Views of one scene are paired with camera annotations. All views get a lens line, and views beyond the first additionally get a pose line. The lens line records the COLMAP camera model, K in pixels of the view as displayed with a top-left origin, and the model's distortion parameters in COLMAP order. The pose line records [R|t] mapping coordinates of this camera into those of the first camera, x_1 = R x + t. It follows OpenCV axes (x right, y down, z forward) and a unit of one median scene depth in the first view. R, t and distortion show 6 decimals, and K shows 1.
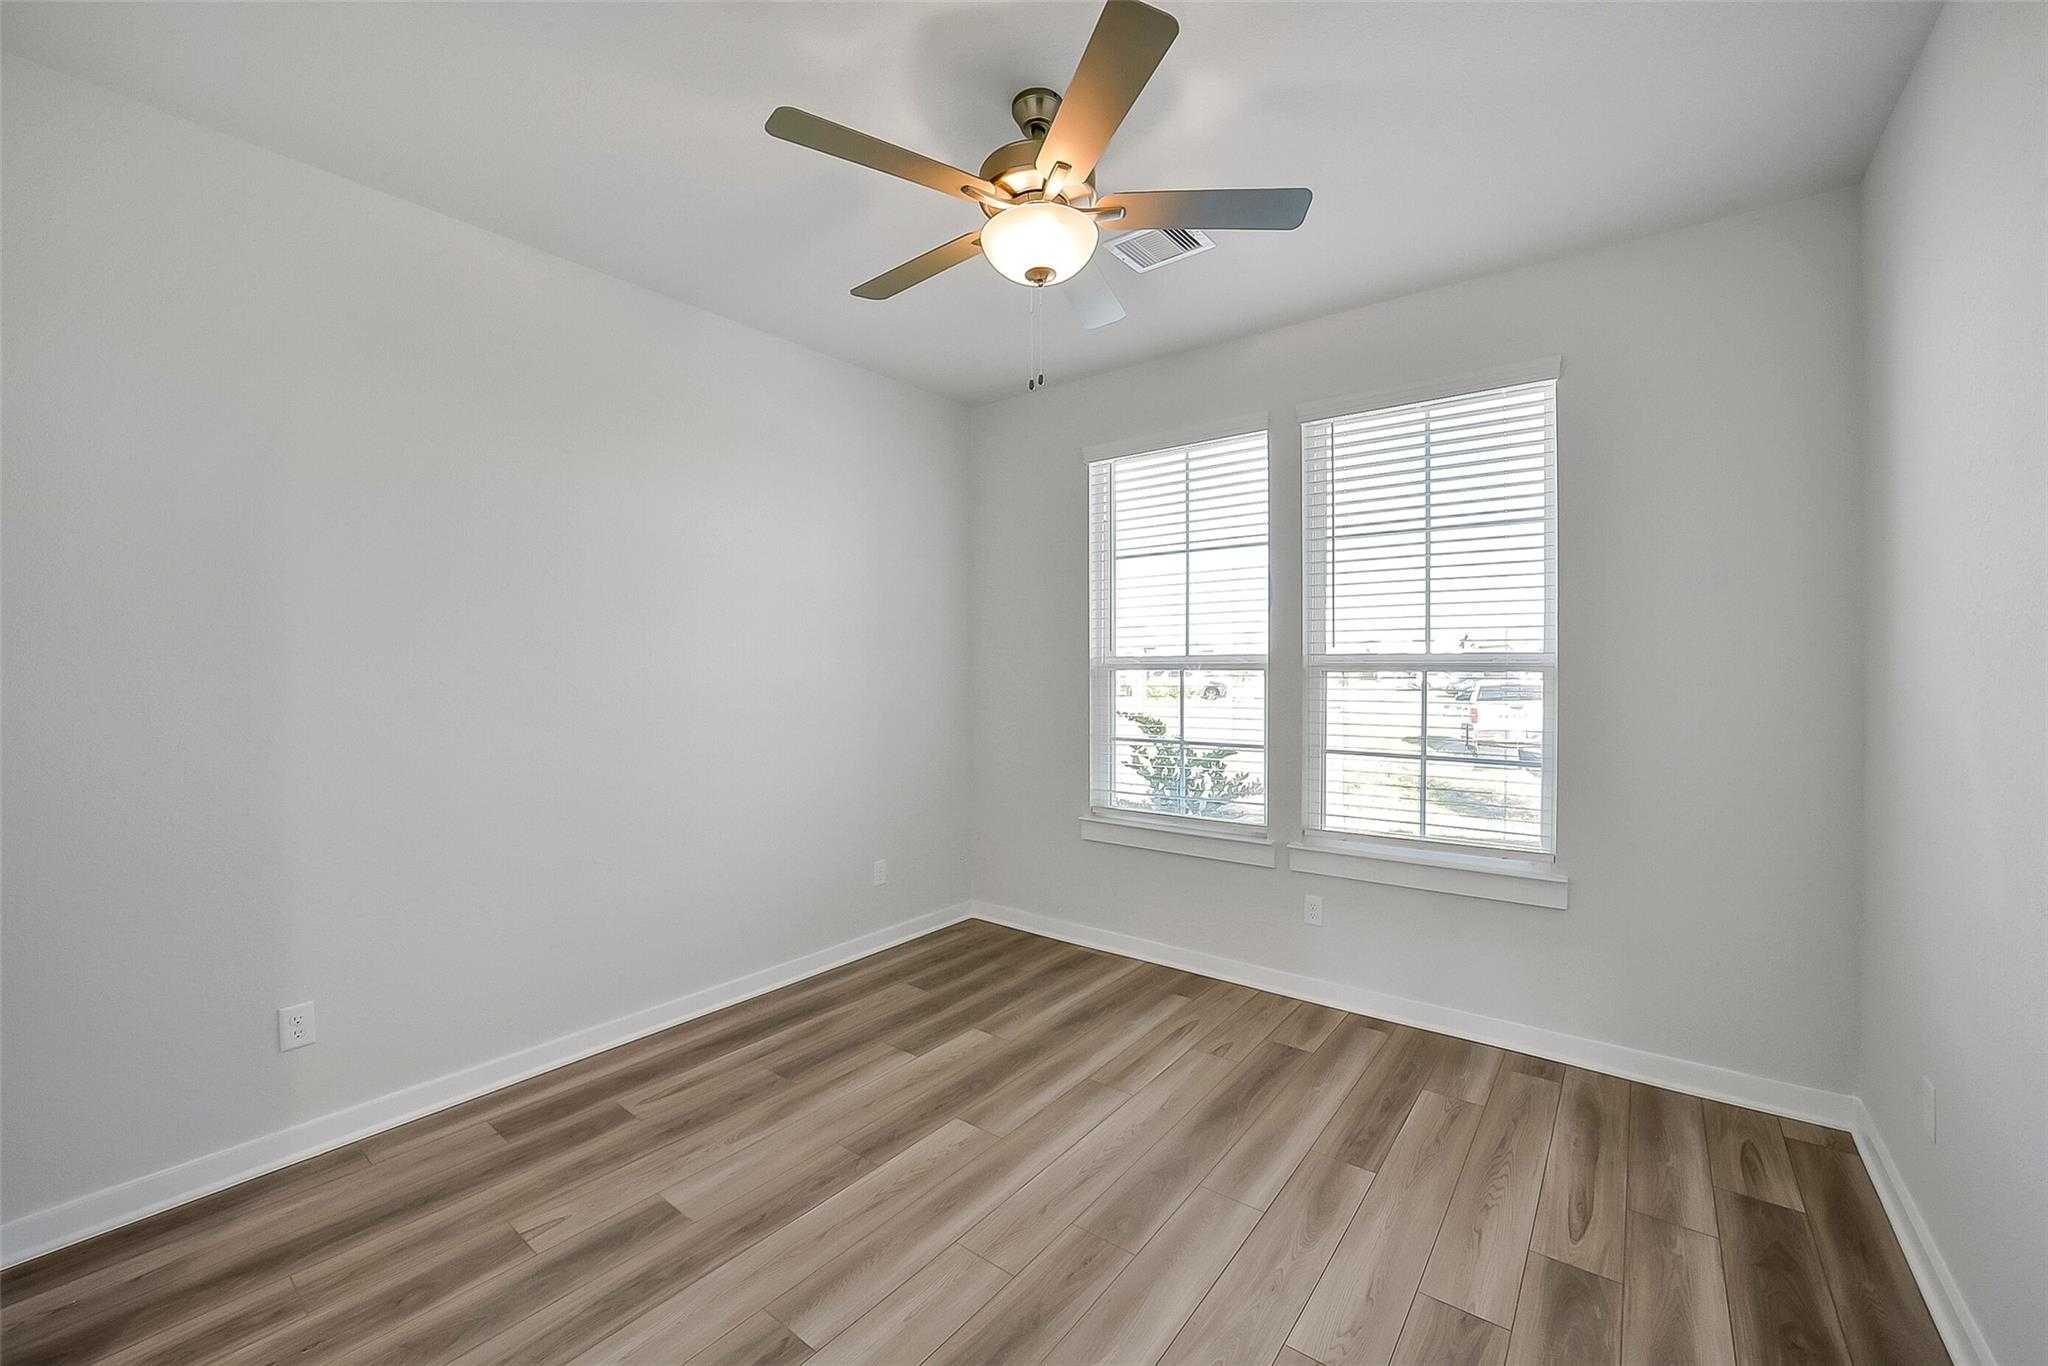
lens RADIAL K [[806.6, 0, 1019.3], [0, 806.6, 687.9], [0, 0, 1]] dist [-0.038919, 0.008051]
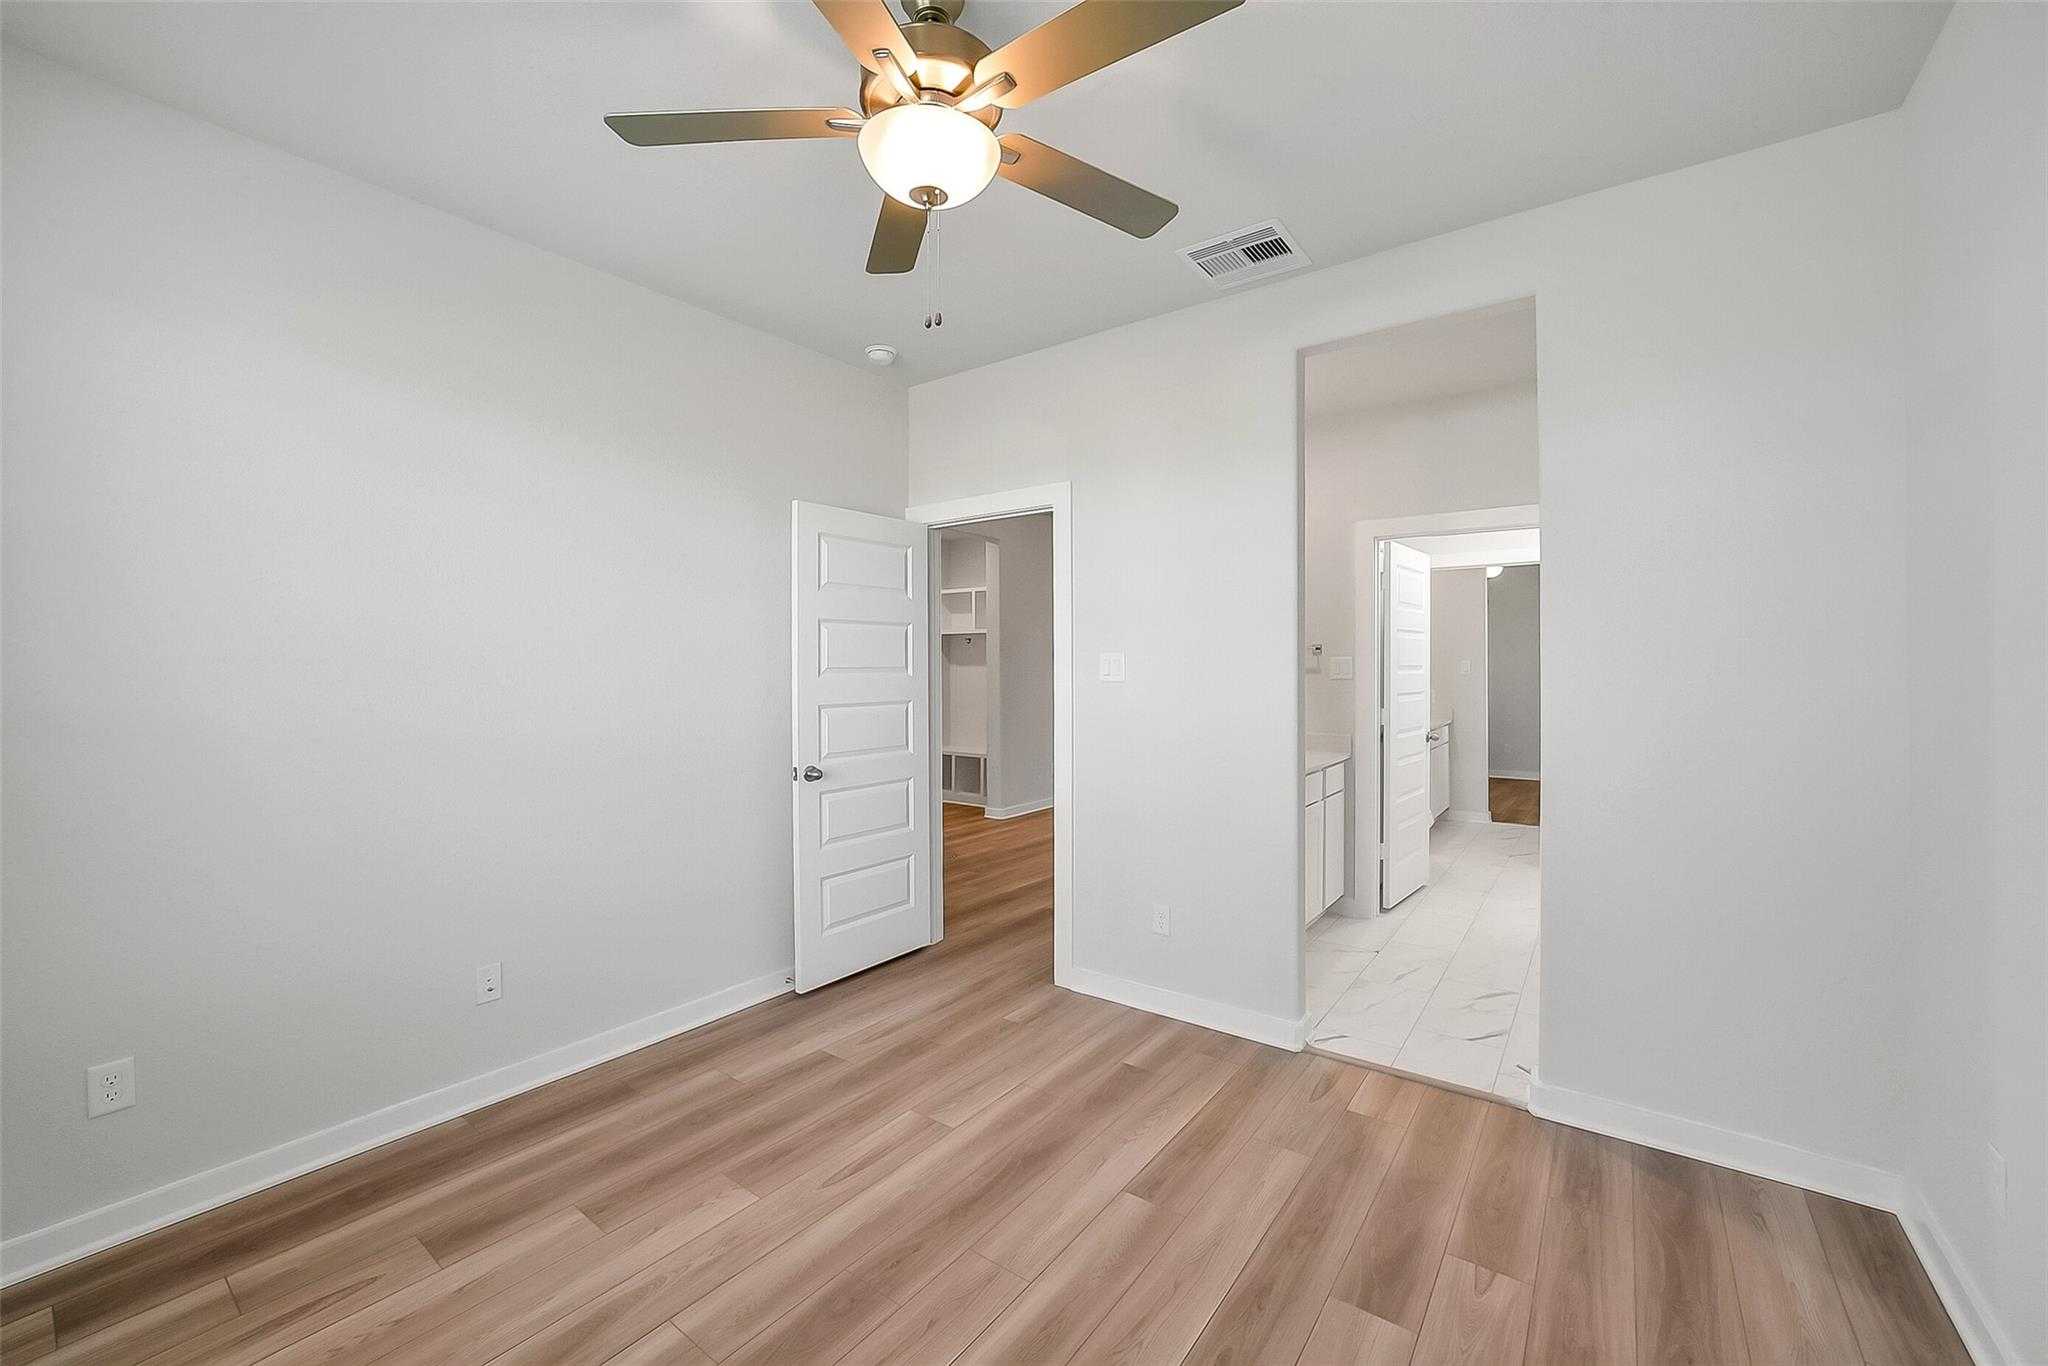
lens RADIAL K [[806.6, 0, 1019.3], [0, 806.6, 687.9], [0, 0, 1]] dist [-0.038919, 0.008051]
pose [[-0.999930, 0.003988, -0.011174, -0.057614], [0.003721, 0.999708, 0.023876, -0.026529], [0.011266, 0.023833, -0.999652, 1.915721]]
